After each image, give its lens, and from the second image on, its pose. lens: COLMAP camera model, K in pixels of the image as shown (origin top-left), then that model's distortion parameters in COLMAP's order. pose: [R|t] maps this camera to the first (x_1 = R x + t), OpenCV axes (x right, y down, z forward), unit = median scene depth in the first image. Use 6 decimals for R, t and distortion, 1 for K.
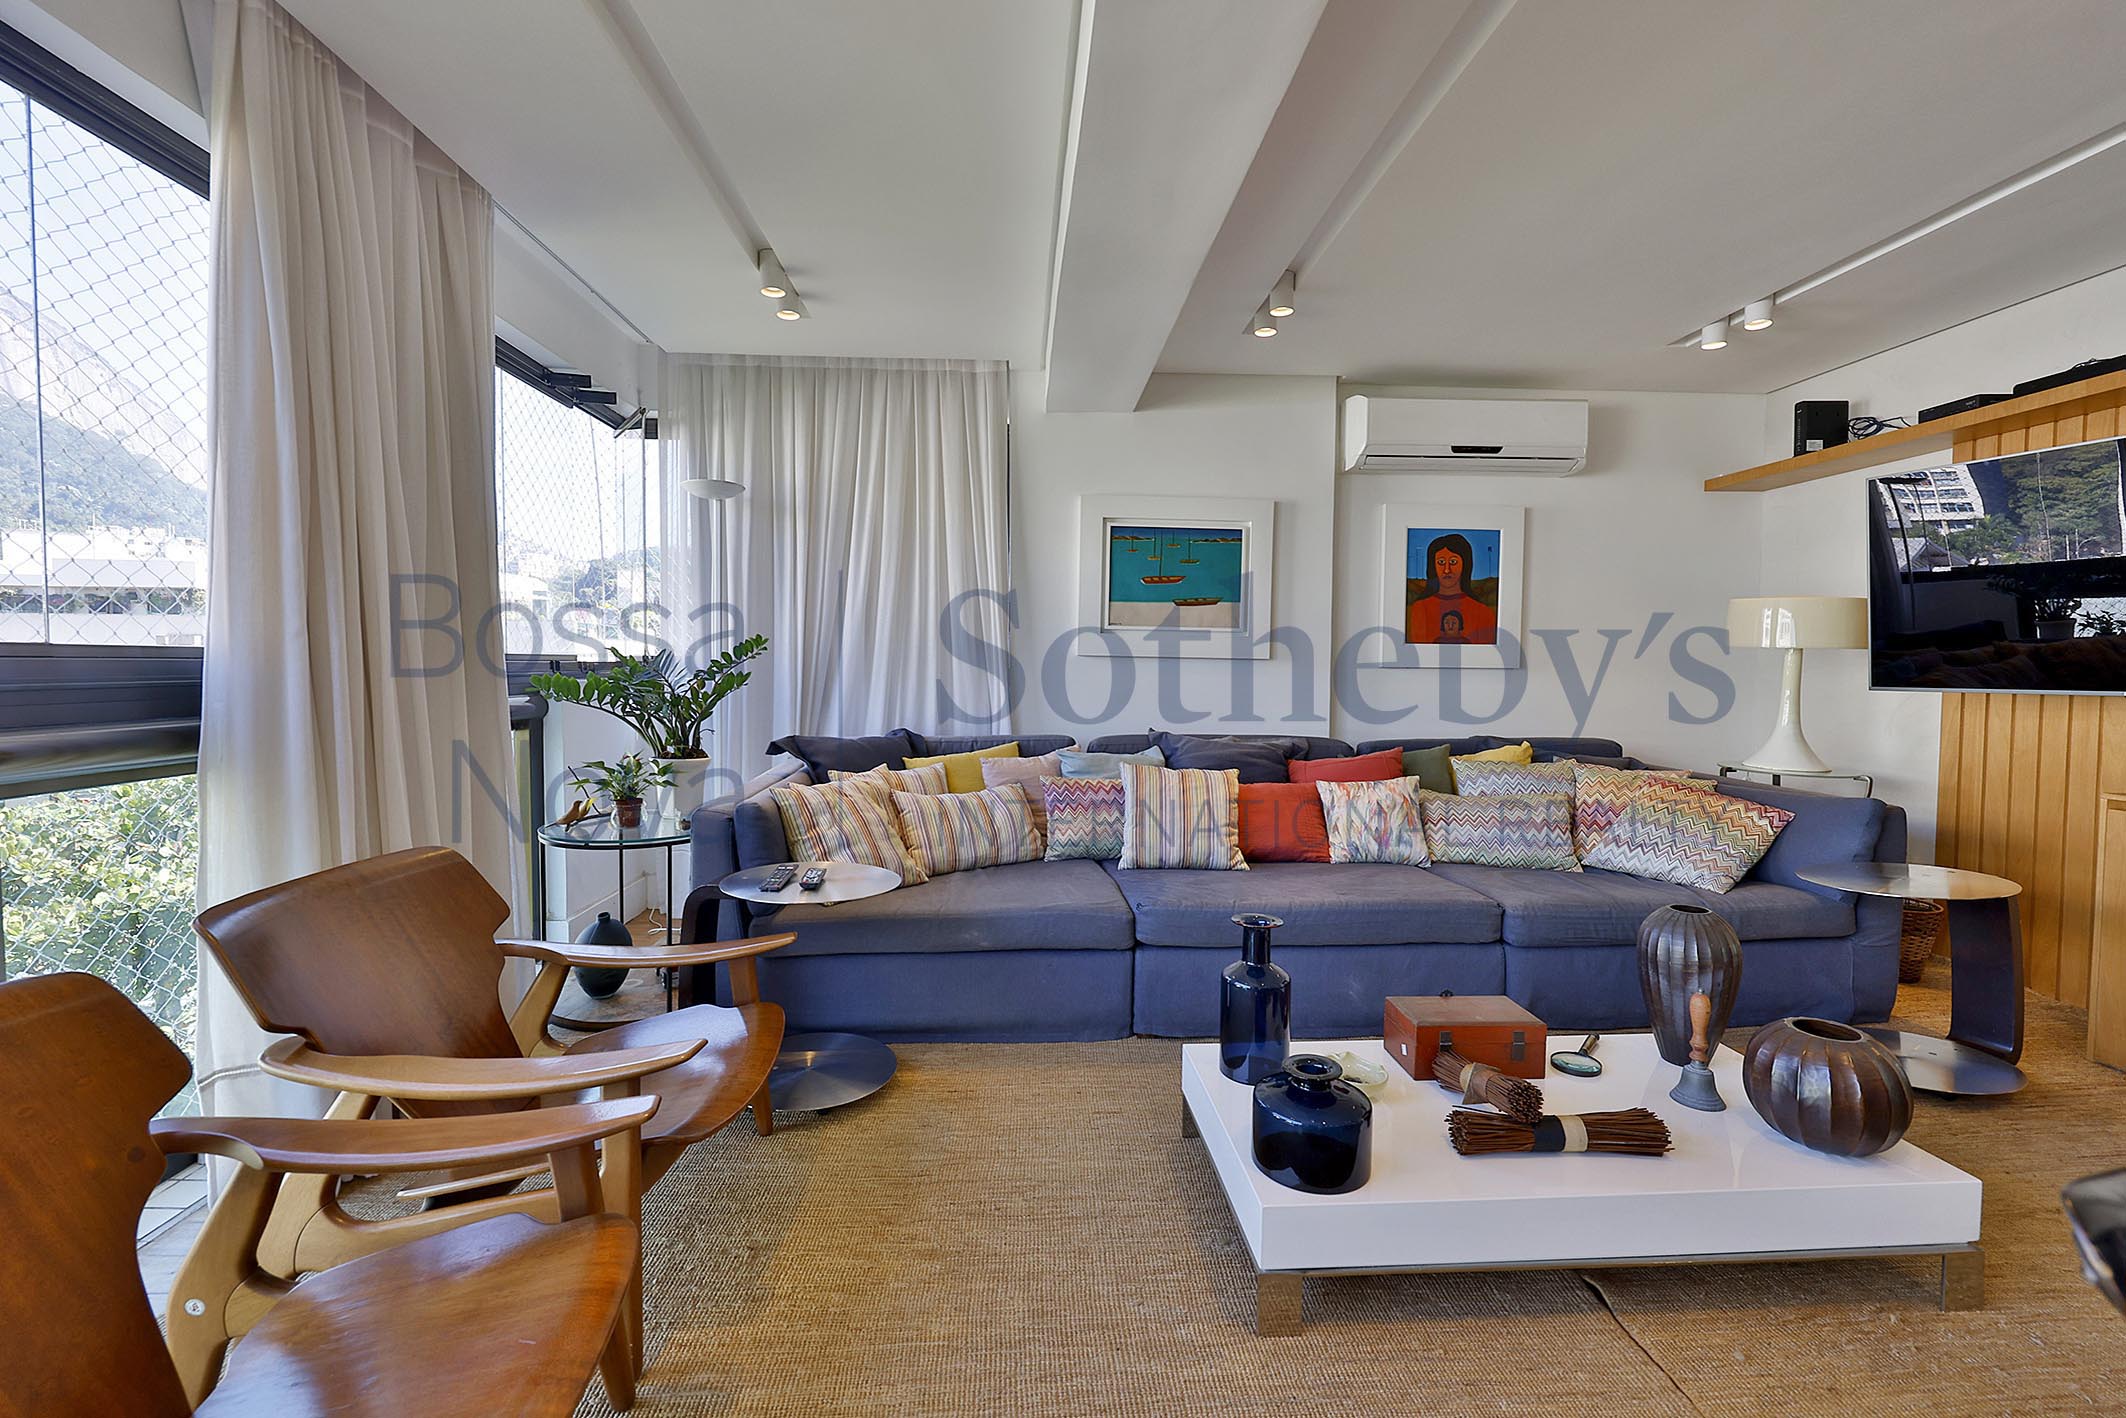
lens RADIAL K [[910.4, 0, 1059.0], [0, 910.4, 699.9], [0, 0, 1]] dist [-0.004647, 0.001105]
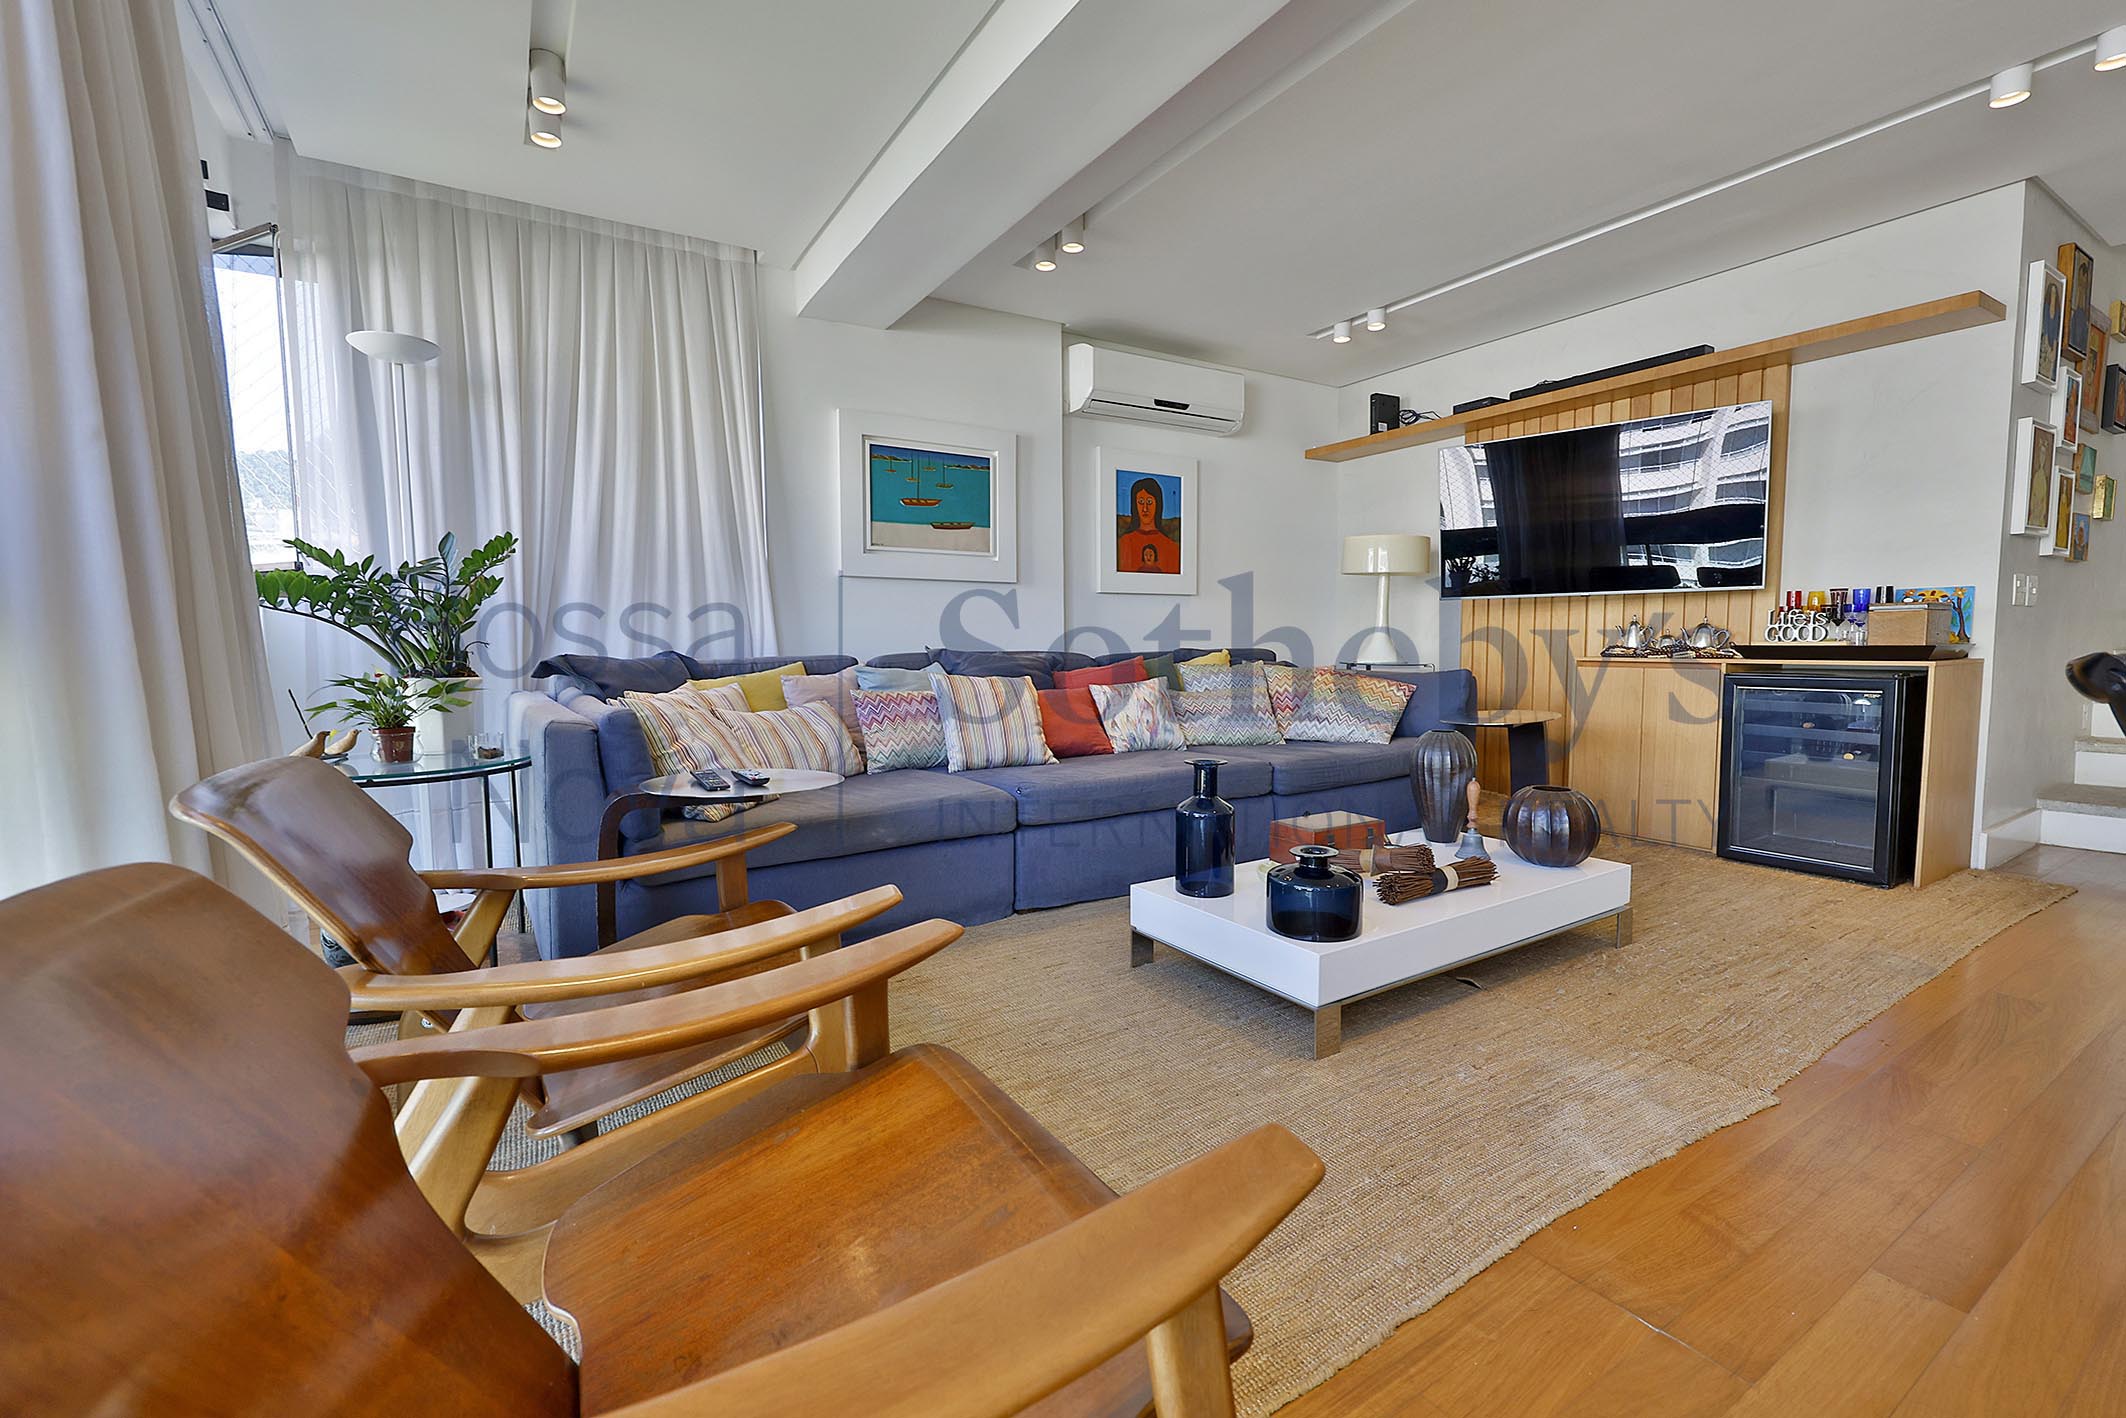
lens RADIAL K [[910.4, 0, 1053.4], [0, 910.4, 710.6], [0, 0, 1]] dist [-0.004647, 0.001105]
pose [[0.874398, -0.053757, 0.482222, -0.297000], [0.035627, 0.998274, 0.046684, 0.066342], [-0.483899, -0.023640, 0.874804, 0.041204]]
